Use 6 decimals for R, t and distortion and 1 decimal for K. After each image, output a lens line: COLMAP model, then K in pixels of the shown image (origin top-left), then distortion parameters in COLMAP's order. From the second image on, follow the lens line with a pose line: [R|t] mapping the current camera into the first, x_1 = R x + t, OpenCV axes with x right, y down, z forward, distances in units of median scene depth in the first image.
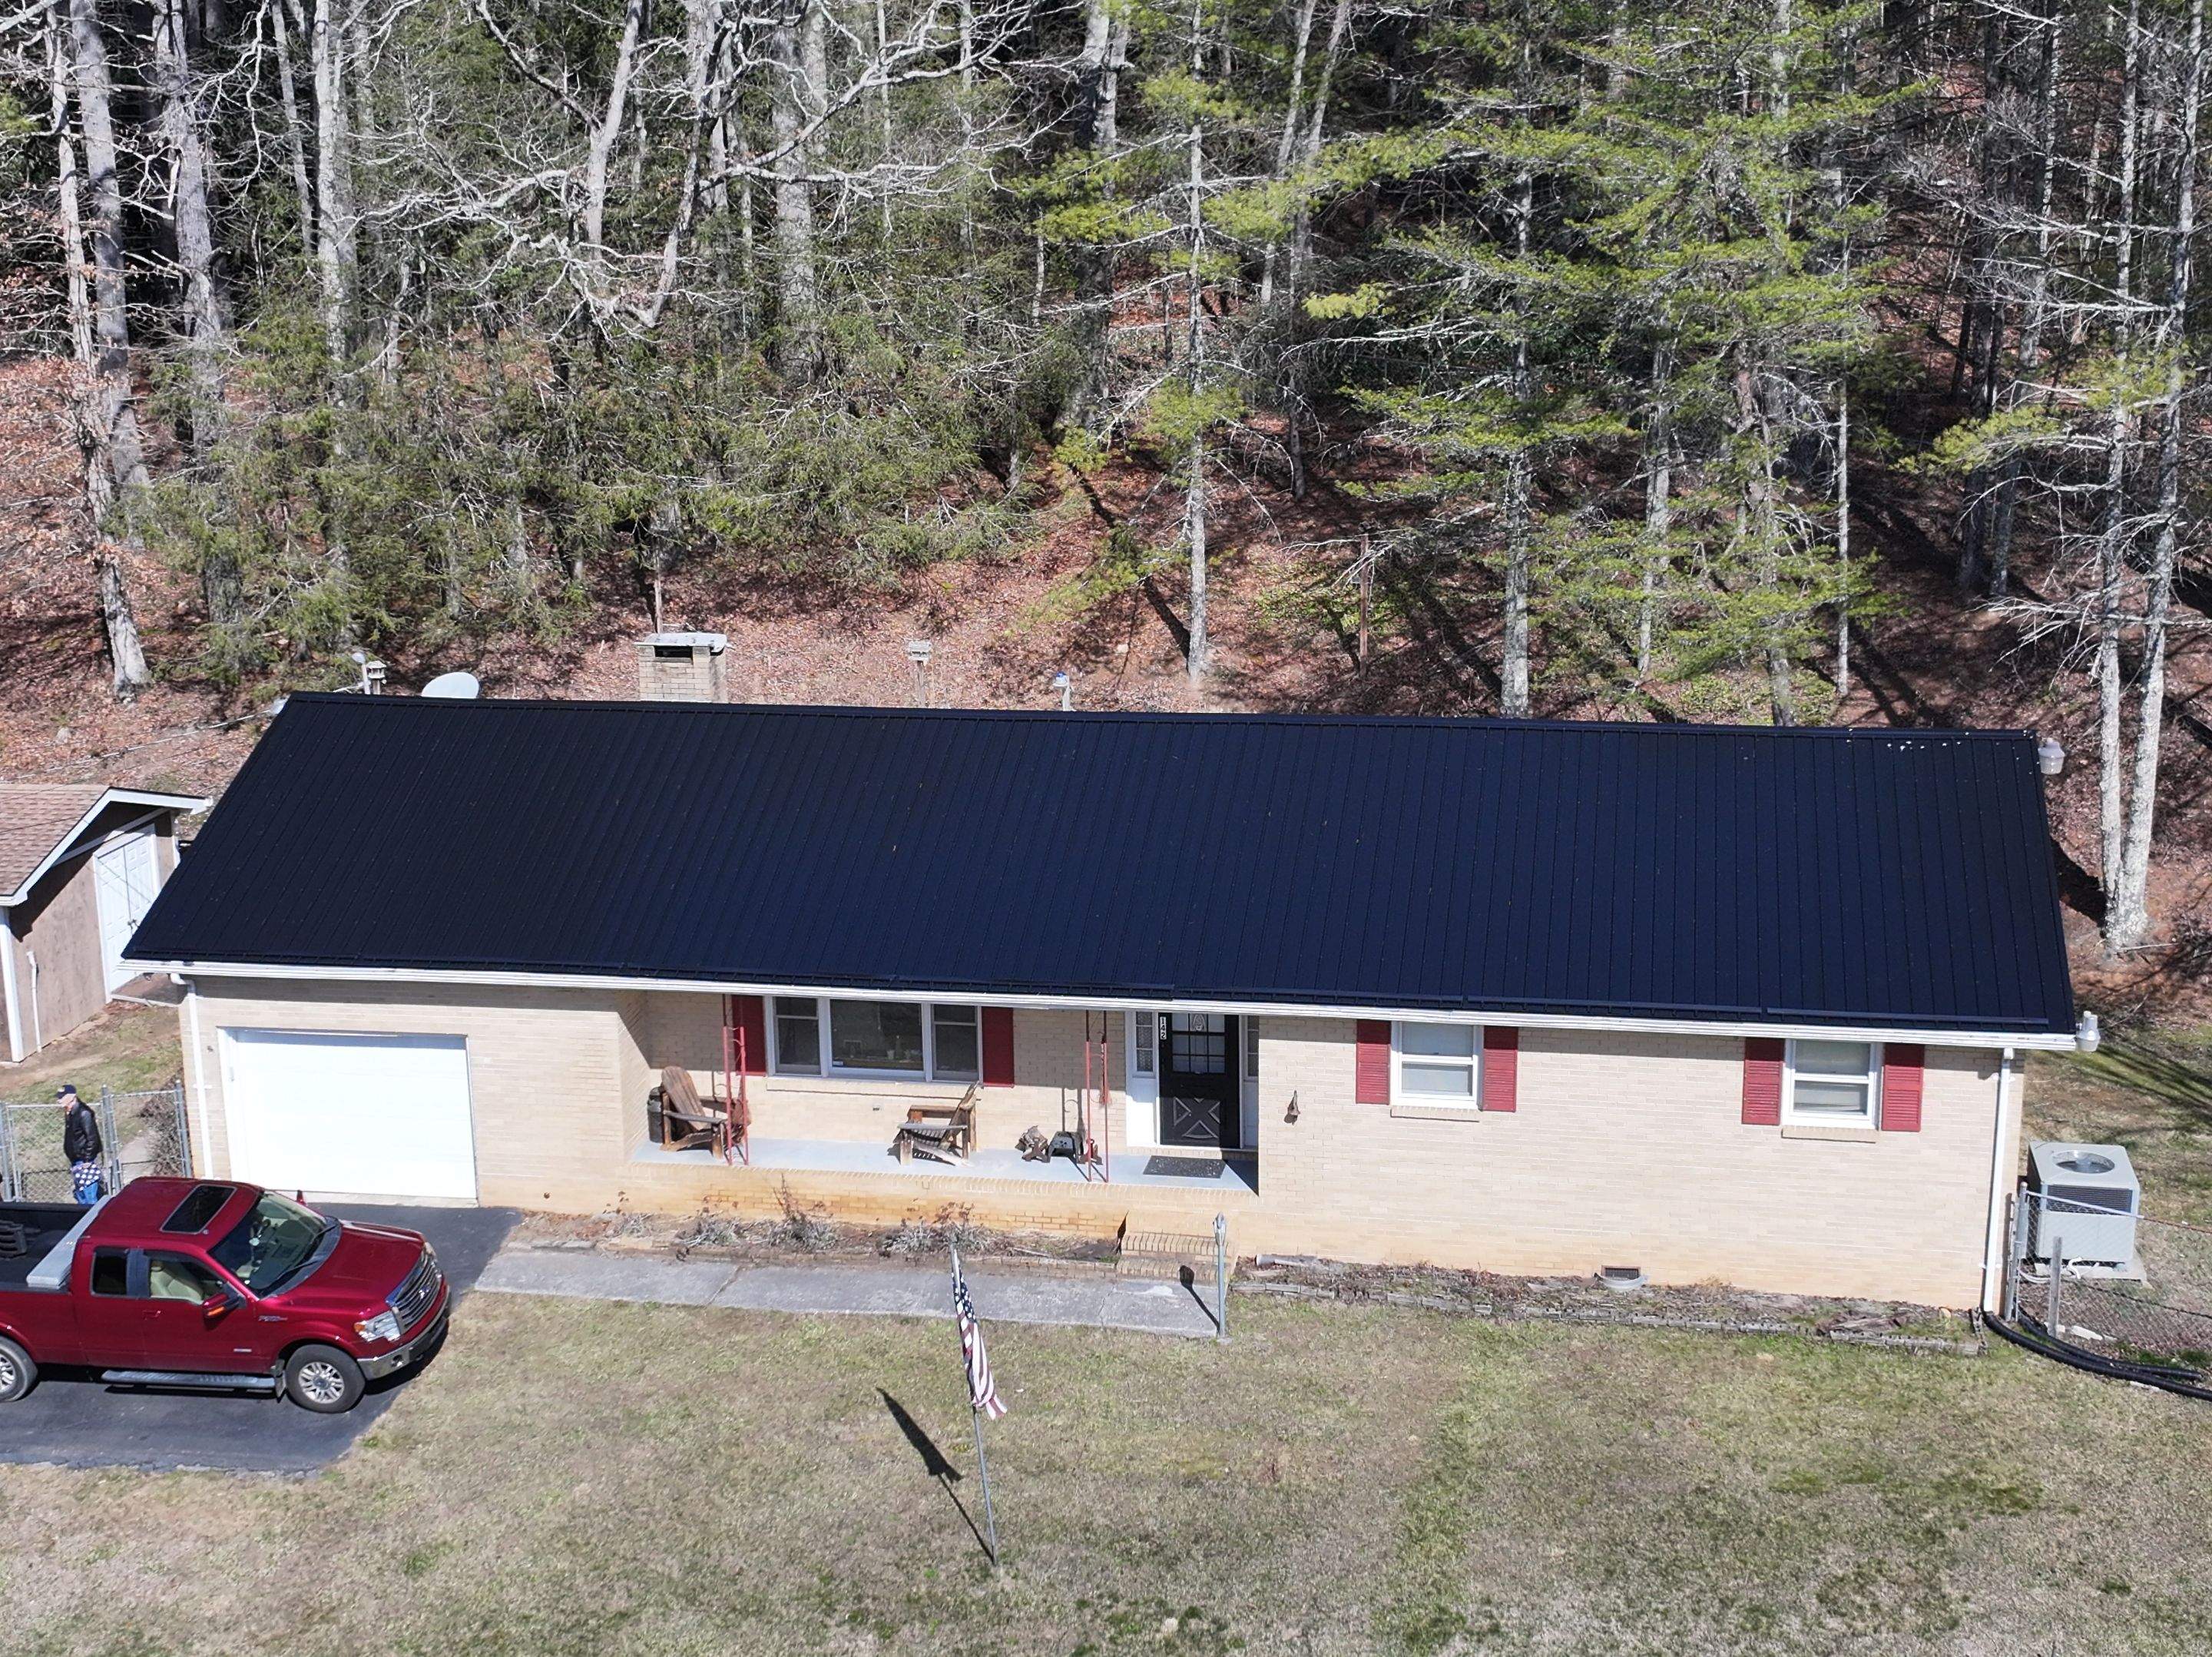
lens RADIAL K [[3099.4, 0, 1104.1], [0, 3099.4, 842.6], [0, 0, 1]] dist [0.015751, -0.023178]
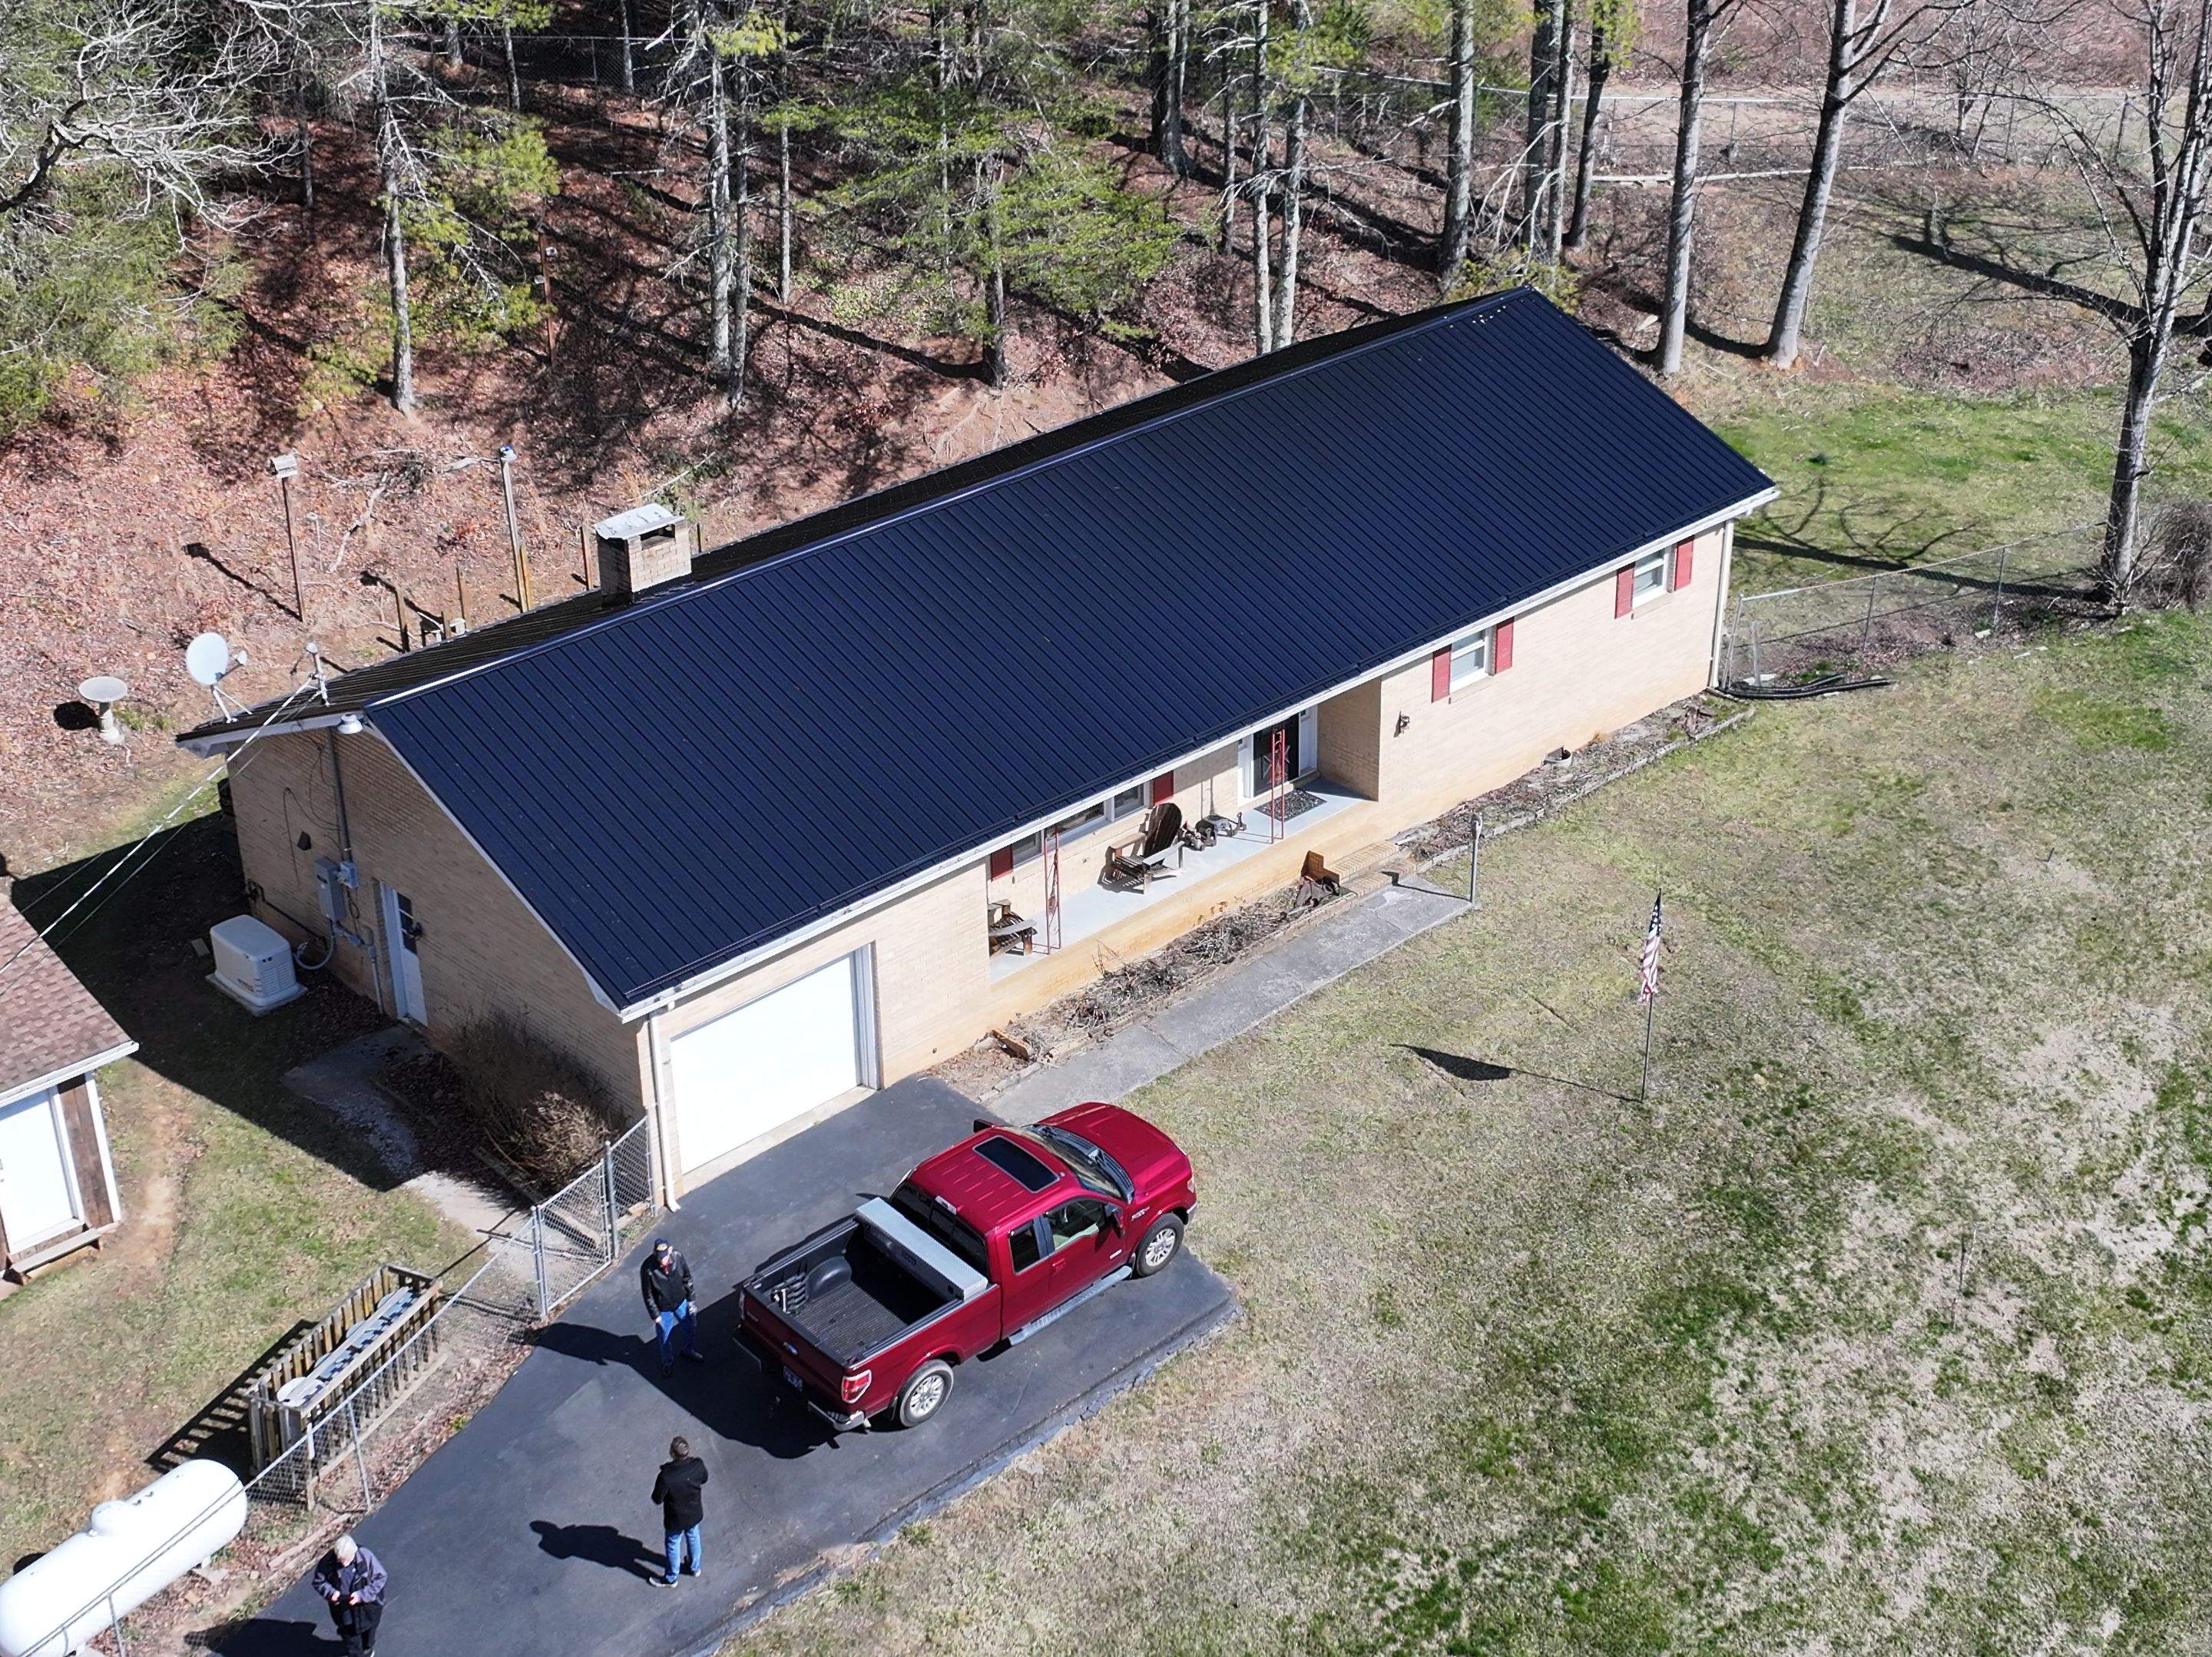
lens RADIAL K [[3099.4, 0, 1104.1], [0, 3099.4, 842.6], [0, 0, 1]] dist [0.015751, -0.023178]
pose [[0.586508, -0.374656, 0.718081, -0.941410], [0.212171, 0.926692, 0.310202, -0.289668], [-0.781659, -0.029580, 0.623004, 0.304432]]
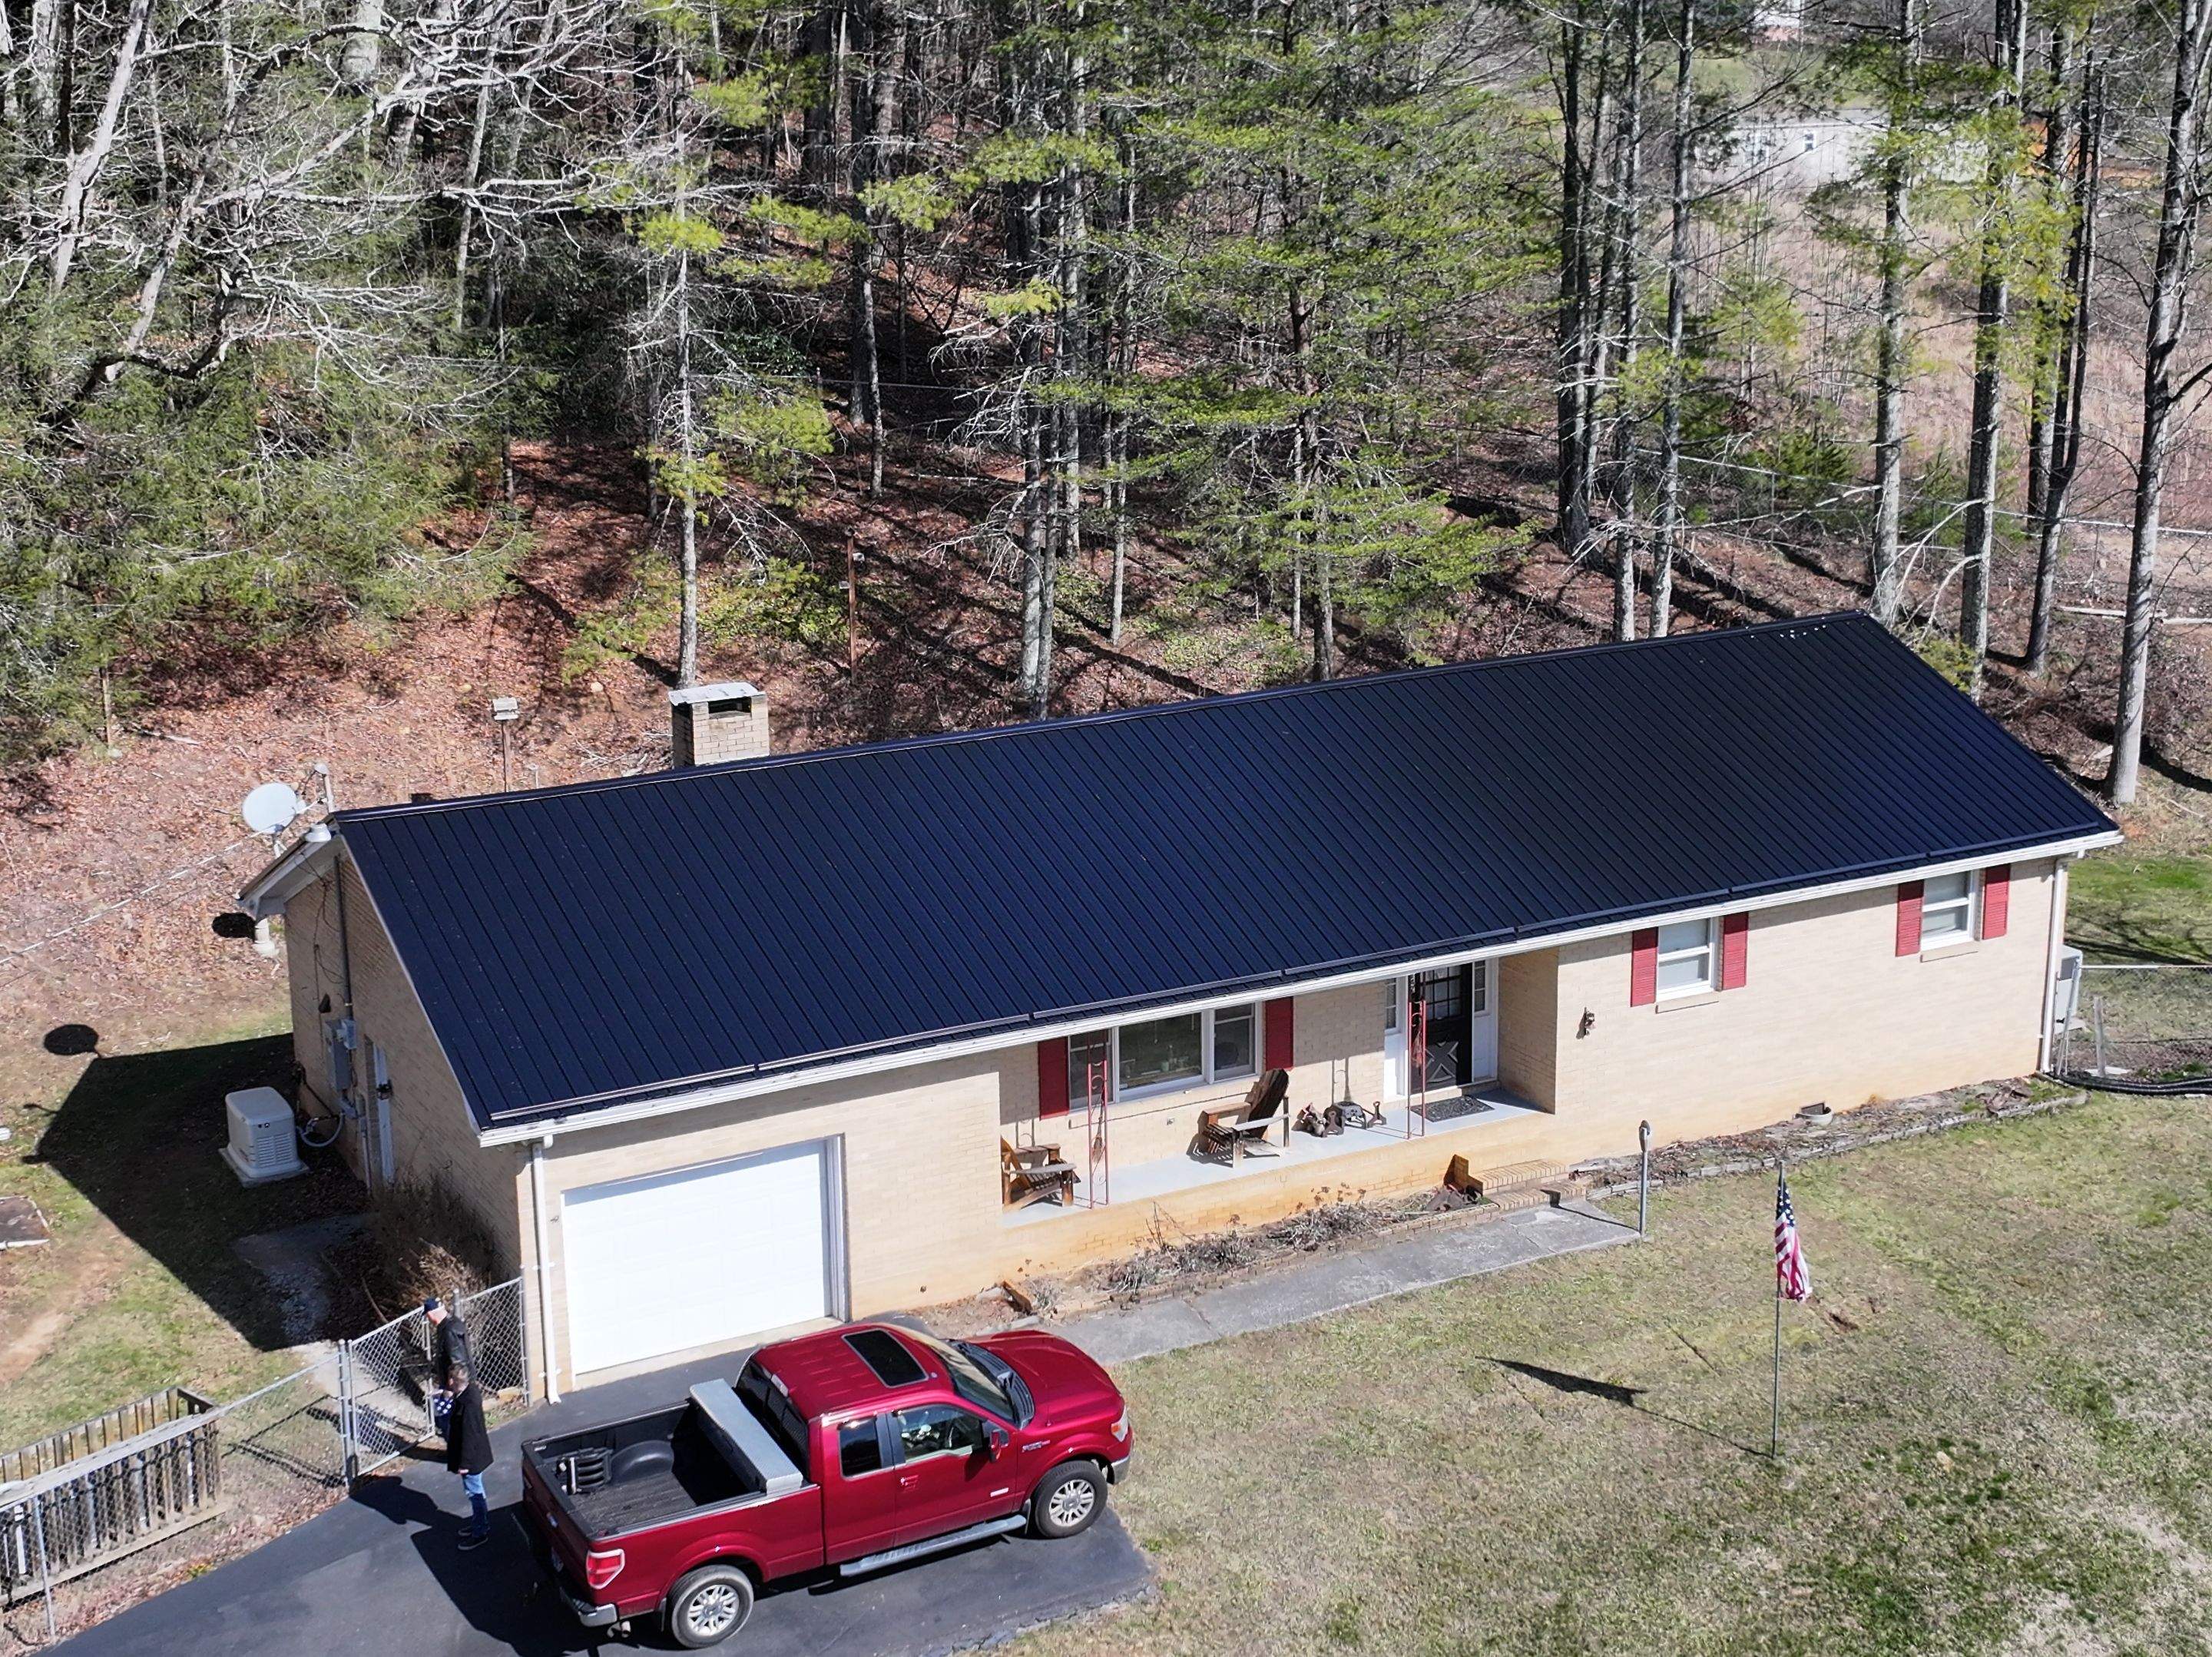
lens RADIAL K [[3099.4, 0, 1104.1], [0, 3099.4, 842.6], [0, 0, 1]] dist [0.015751, -0.023178]
pose [[0.779905, -0.156656, 0.605976, -0.713612], [0.162377, 0.985664, 0.045831, -0.053082], [-0.604468, 0.062653, 0.794162, 0.243075]]
